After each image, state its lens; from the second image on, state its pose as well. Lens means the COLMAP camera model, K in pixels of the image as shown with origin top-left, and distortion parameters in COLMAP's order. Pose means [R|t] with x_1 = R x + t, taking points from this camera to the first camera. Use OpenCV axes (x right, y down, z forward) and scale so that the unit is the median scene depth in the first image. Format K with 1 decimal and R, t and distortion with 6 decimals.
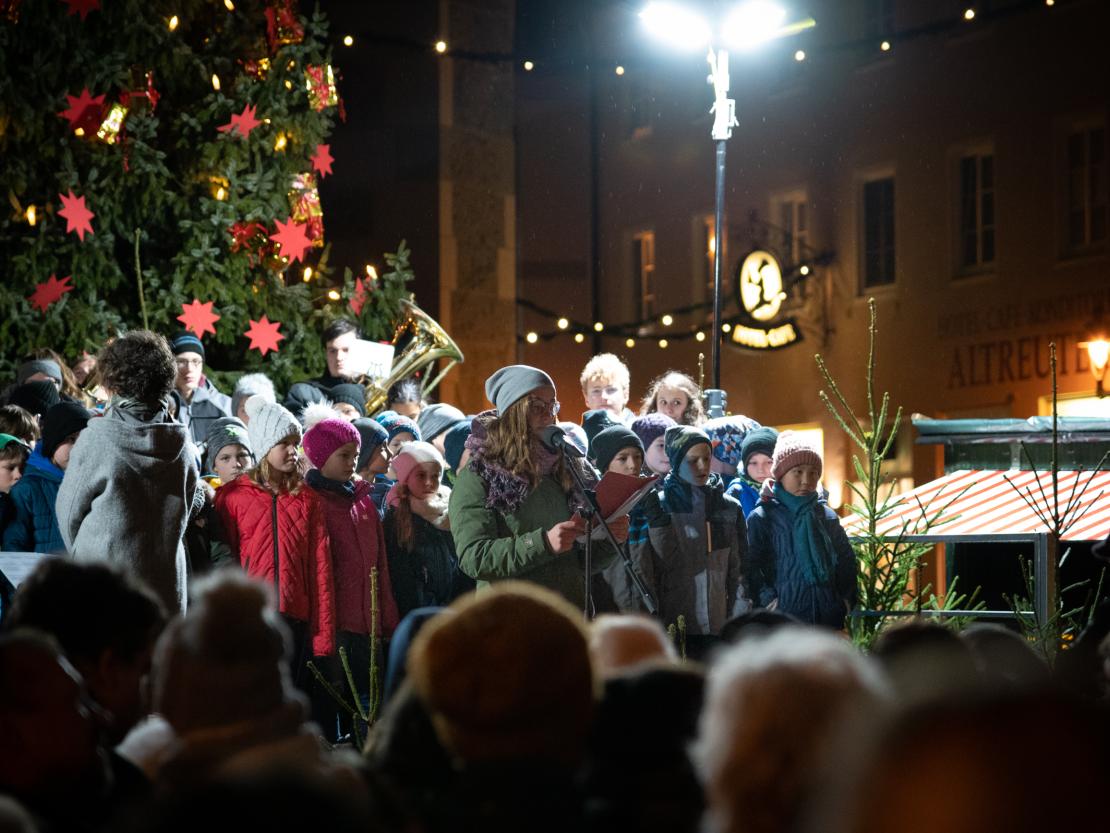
lens RADIAL K [[4168.4, 0, 555.0], [0, 4168.4, 416.5], [0, 0, 1]] dist [0.054019, 4.559240]
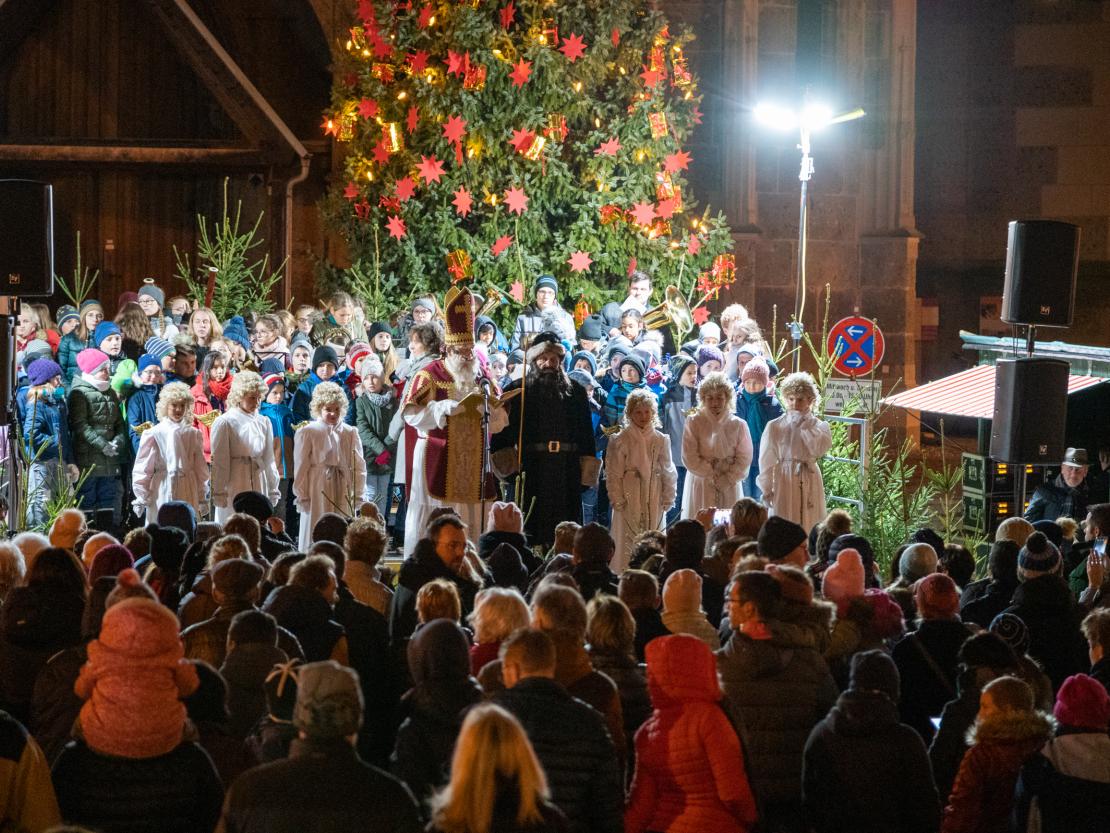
lens RADIAL K [[3984.4, 0, 555.0], [0, 3984.4, 416.5], [0, 0, 1]] dist [0.122125, -0.092254]
pose [[0.952813, 0.029784, -0.302093, 0.403018], [-0.008629, 0.997430, 0.071121, -0.076414], [0.303435, -0.065158, 0.950622, -0.575323]]
